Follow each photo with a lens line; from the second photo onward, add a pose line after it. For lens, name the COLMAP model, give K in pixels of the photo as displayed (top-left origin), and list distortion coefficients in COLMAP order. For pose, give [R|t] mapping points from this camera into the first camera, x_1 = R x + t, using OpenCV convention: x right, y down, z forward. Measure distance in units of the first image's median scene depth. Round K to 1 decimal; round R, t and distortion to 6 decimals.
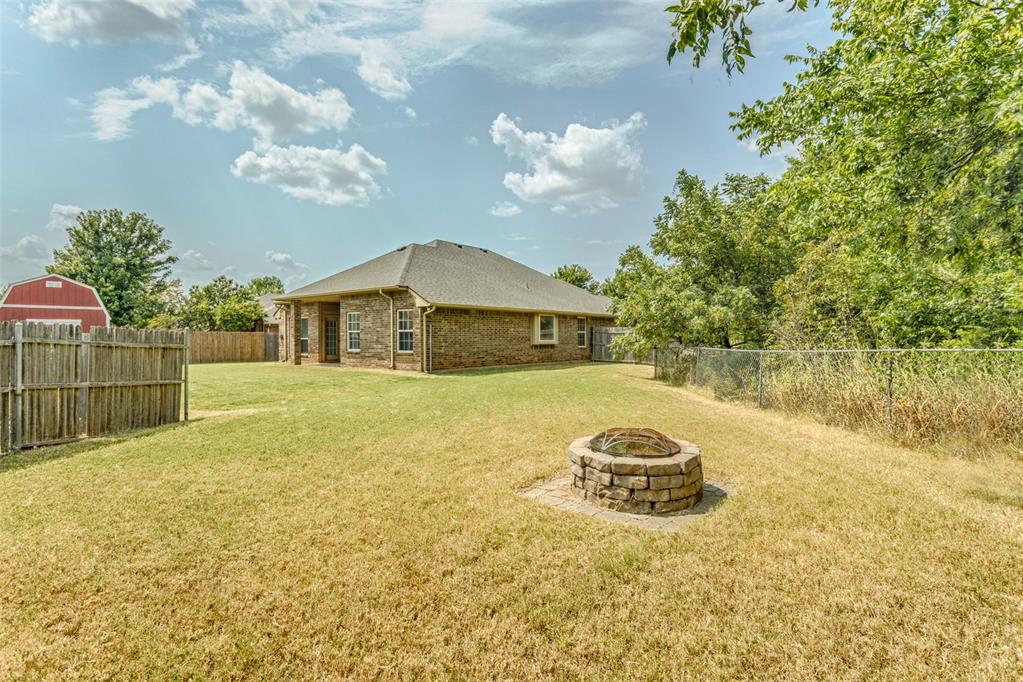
lens RADIAL K [[504.0, 0, 511.4], [0, 504.0, 335.0], [0, 0, 1]] dist [-0.001563, 0.000673]
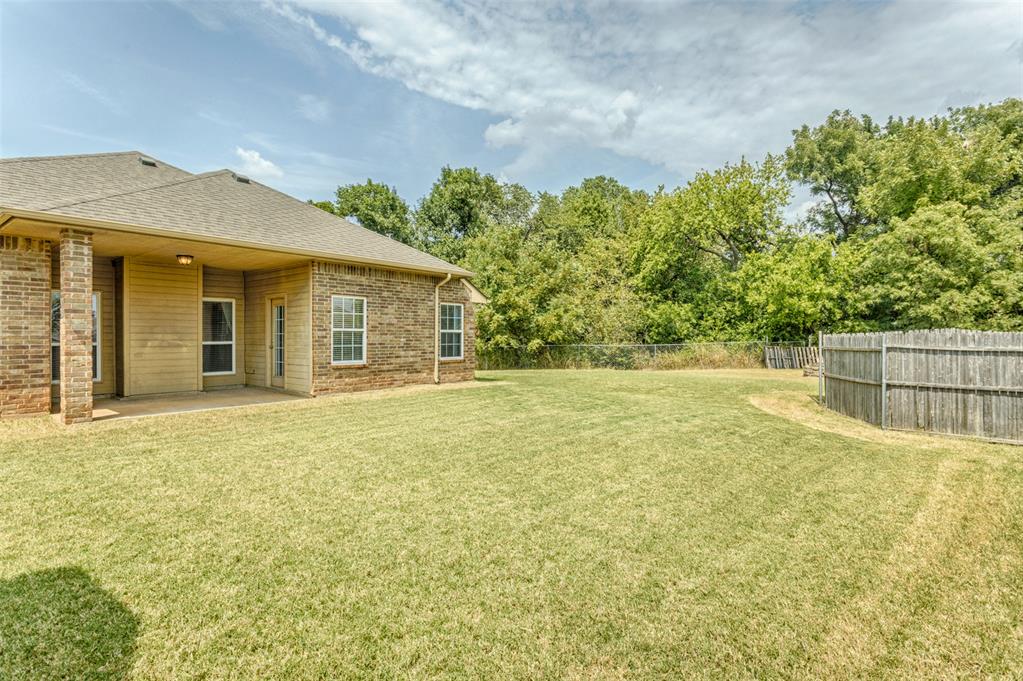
lens RADIAL K [[504.0, 0, 511.4], [0, 504.0, 334.5], [0, 0, 1]] dist [-0.001563, 0.000673]
pose [[0.017361, 0.013514, 0.999758, -0.861554], [0.001469, 0.999907, -0.013542, 0.006388], [-0.999848, 0.001704, 0.017339, 0.792261]]
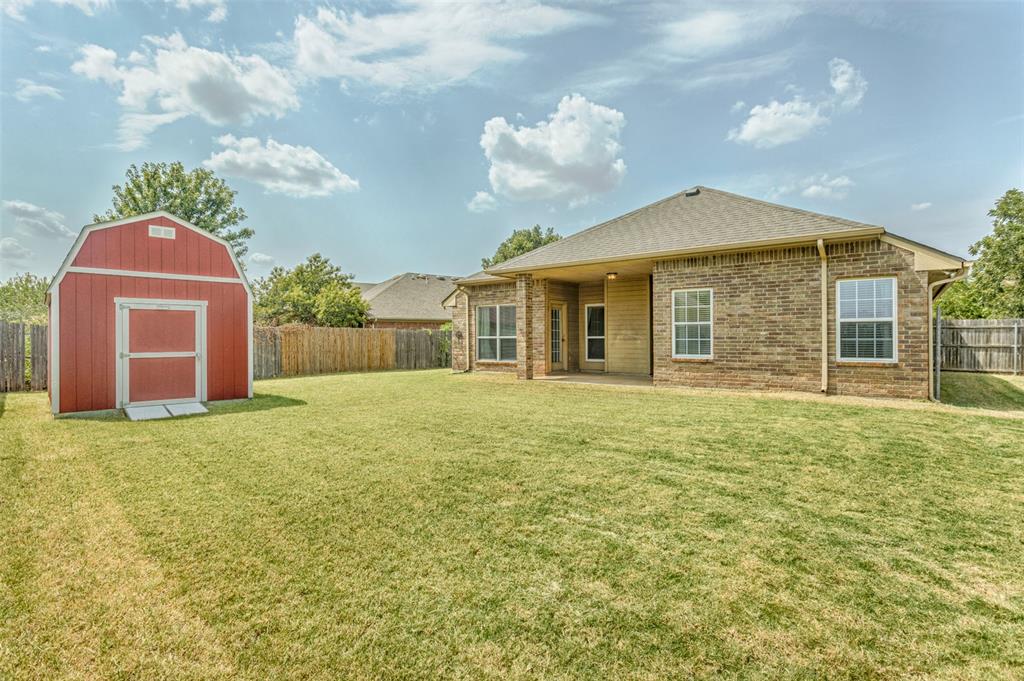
lens RADIAL K [[504.5, 0, 511.9], [0, 504.5, 334.5], [0, 0, 1]] dist [-0.001563, 0.000673]
pose [[0.999936, 0.001800, 0.011189, -0.509600], [-0.001729, 0.999979, -0.006296, 0.009412], [-0.011200, 0.006276, 0.999918, 0.434054]]
